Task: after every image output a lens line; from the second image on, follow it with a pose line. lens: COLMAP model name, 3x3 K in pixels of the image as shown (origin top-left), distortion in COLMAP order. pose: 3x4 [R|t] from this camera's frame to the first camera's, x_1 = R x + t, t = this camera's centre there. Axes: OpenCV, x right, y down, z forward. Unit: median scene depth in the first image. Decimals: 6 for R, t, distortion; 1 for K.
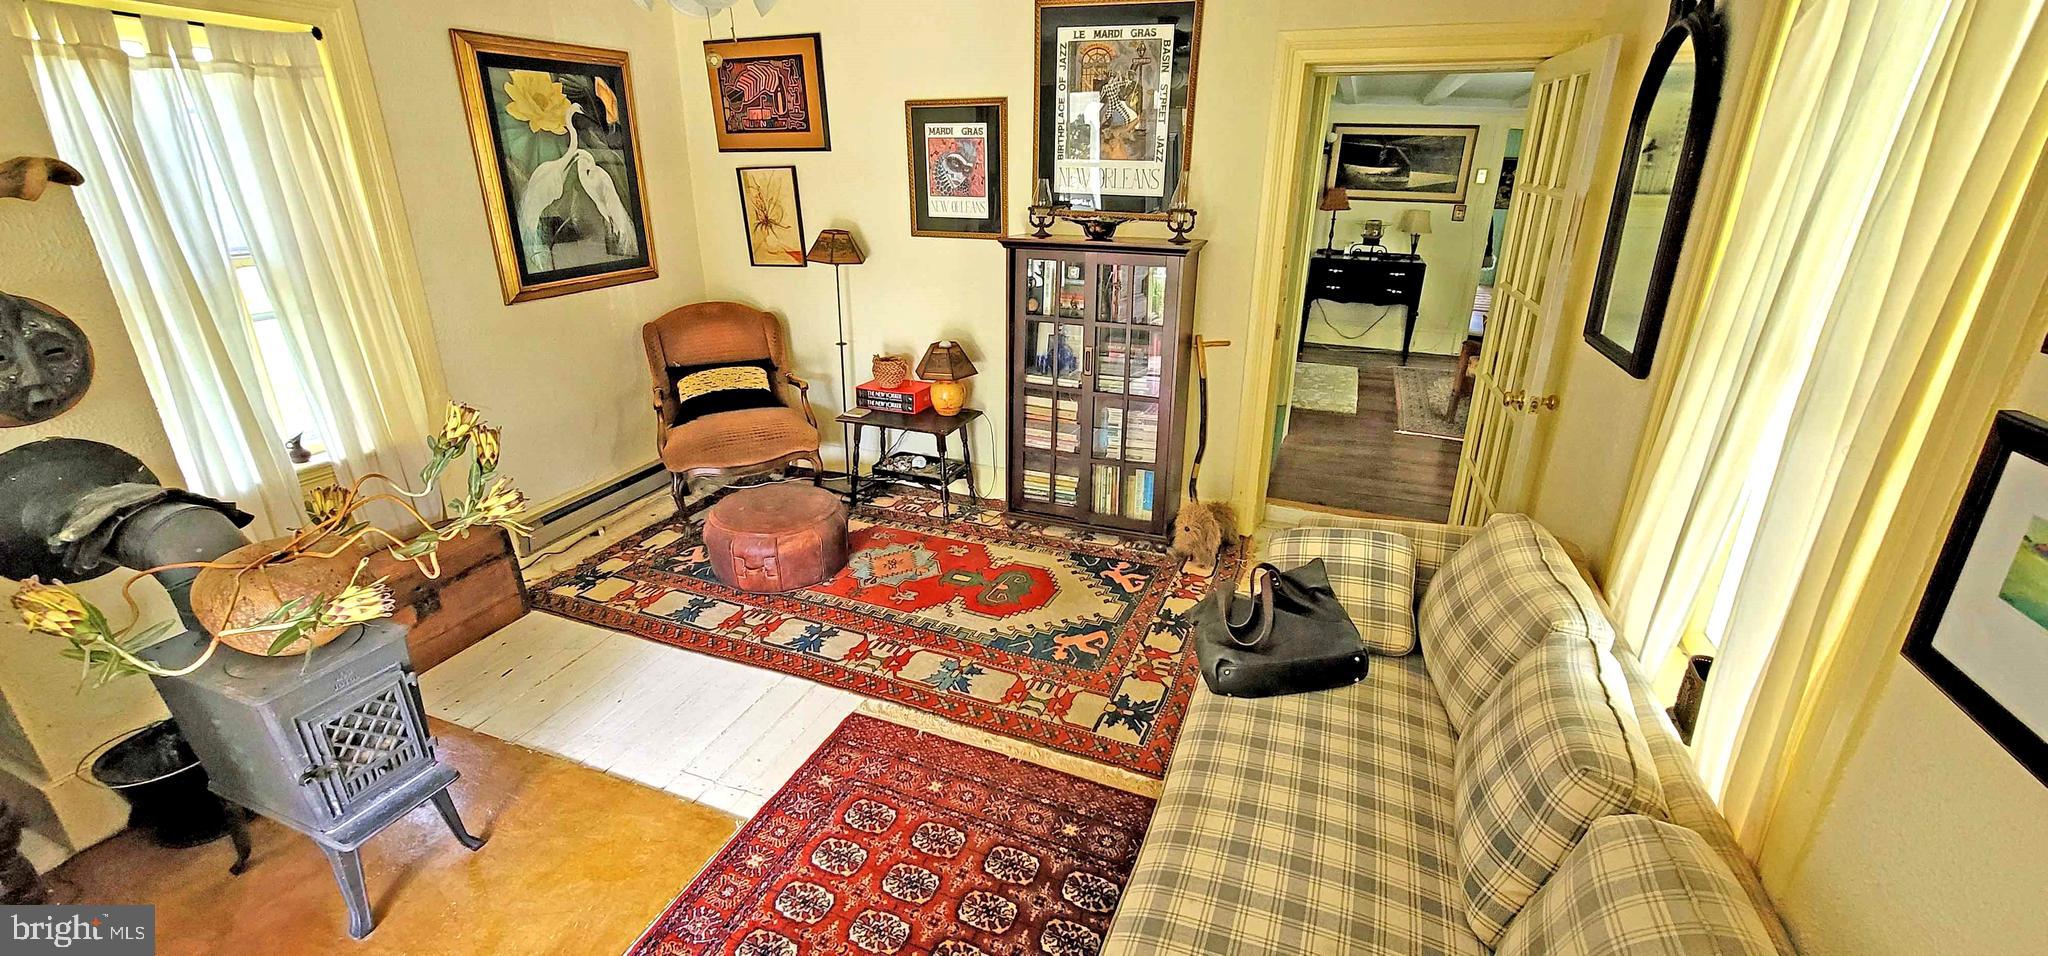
lens RADIAL K [[840.5, 0, 1024.0], [0, 840.5, 478.0], [0, 0, 1]] dist [-0.014853, 0.004040]
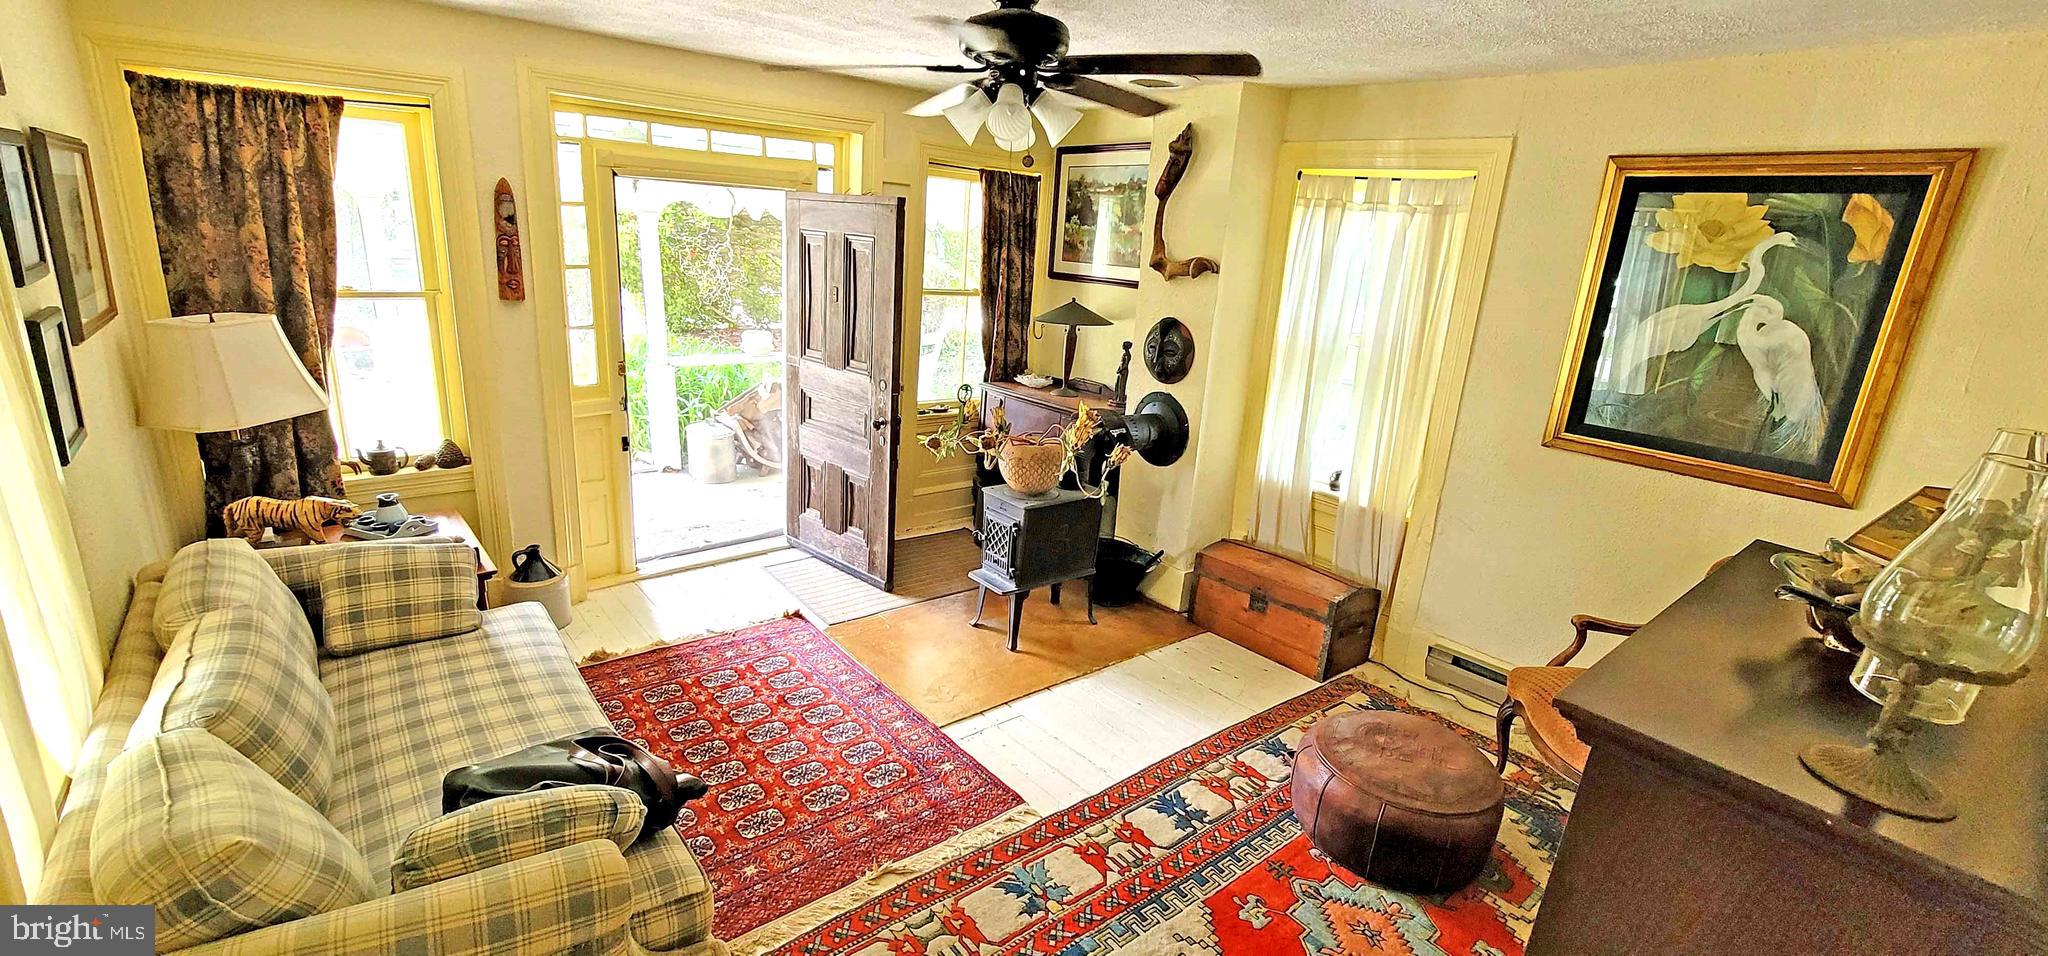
lens RADIAL K [[840.5, 0, 1024.0], [0, 840.5, 478.0], [0, 0, 1]] dist [-0.014853, 0.004040]
pose [[-0.481805, 0.210661, -0.850580, 0.469296], [-0.376601, 0.826676, 0.418064, -0.377833], [0.791224, 0.521755, -0.318961, 0.945443]]
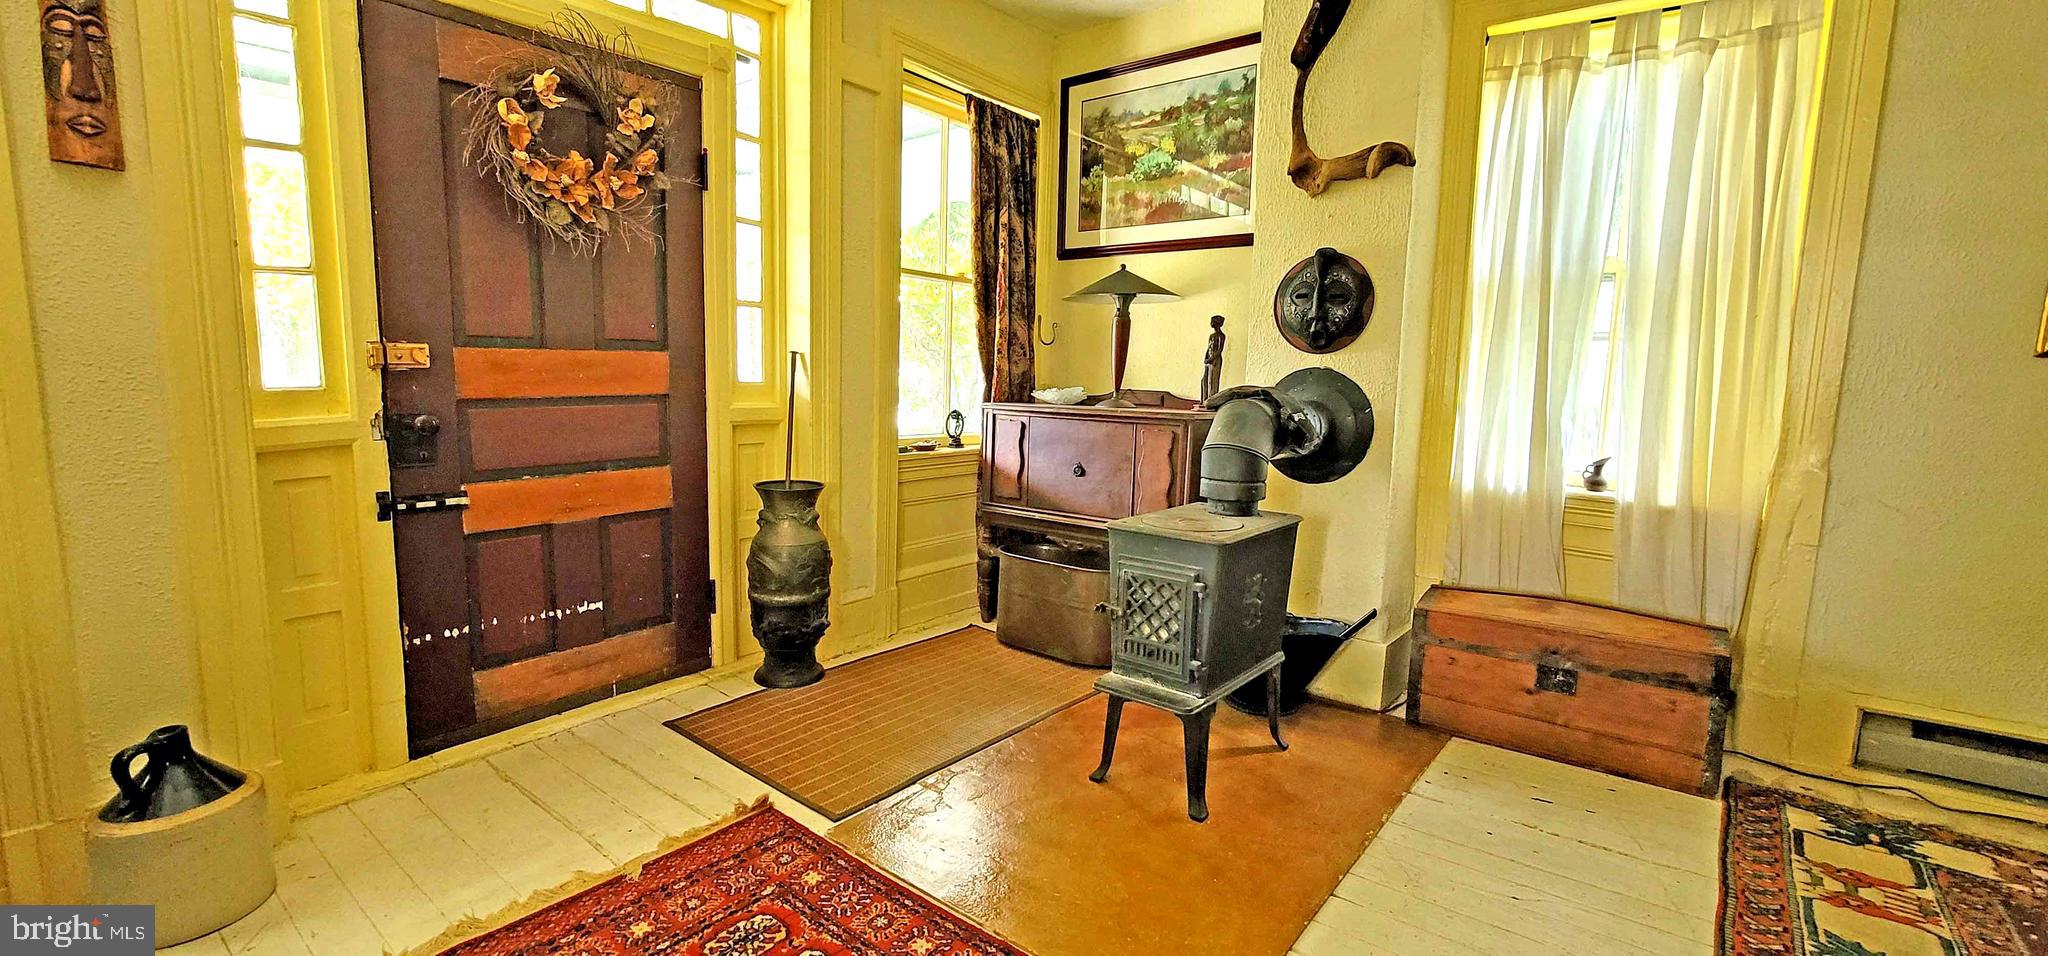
lens RADIAL K [[840.5, 0, 1024.0], [0, 840.5, 478.0], [0, 0, 1]] dist [-0.014853, 0.004040]
pose [[-0.297395, 0.115062, -0.947796, 0.133632], [-0.365362, 0.903433, 0.224318, -0.009258], [0.882081, 0.413000, -0.226637, 0.612395]]
